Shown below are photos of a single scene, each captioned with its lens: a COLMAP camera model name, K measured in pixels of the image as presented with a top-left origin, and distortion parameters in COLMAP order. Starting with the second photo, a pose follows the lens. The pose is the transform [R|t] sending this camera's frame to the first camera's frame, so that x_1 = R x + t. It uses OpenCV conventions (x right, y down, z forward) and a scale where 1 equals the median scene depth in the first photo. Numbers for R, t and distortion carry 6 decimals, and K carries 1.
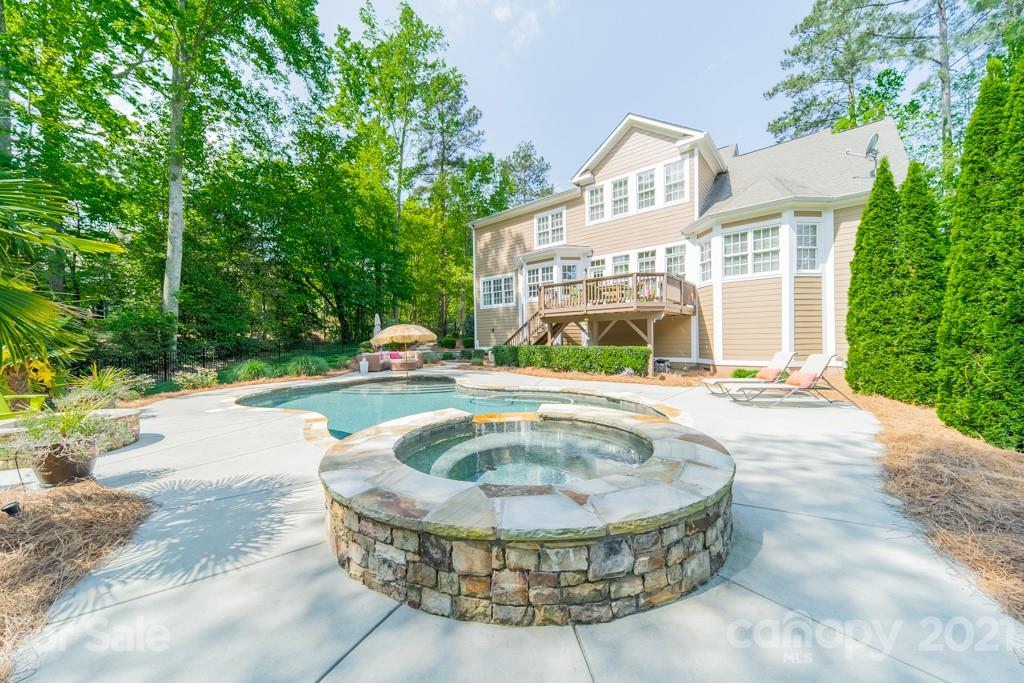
lens RADIAL K [[364.3, 0, 514.0], [0, 364.3, 339.6], [0, 0, 1]] dist [0.010387, -0.000020]
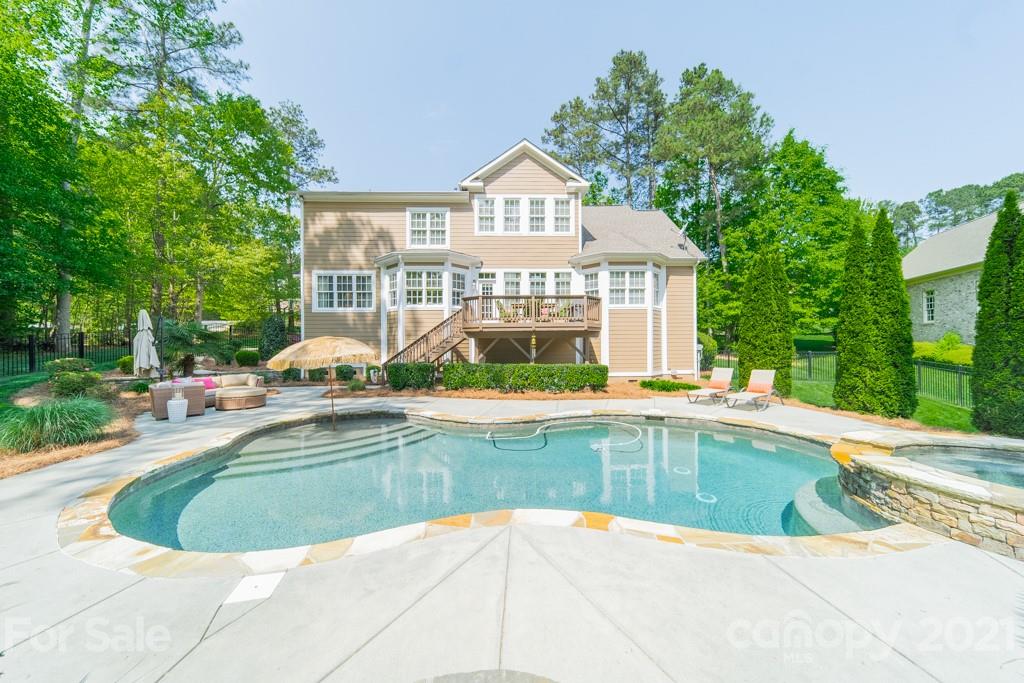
lens RADIAL K [[364.3, 0, 514.0], [0, 364.3, 339.6], [0, 0, 1]] dist [0.010387, -0.000020]
pose [[0.741781, 0.020404, 0.670331, -0.361176], [-0.006156, 0.999702, -0.023618, -0.016981], [-0.670614, 0.013392, 0.741686, 0.229832]]
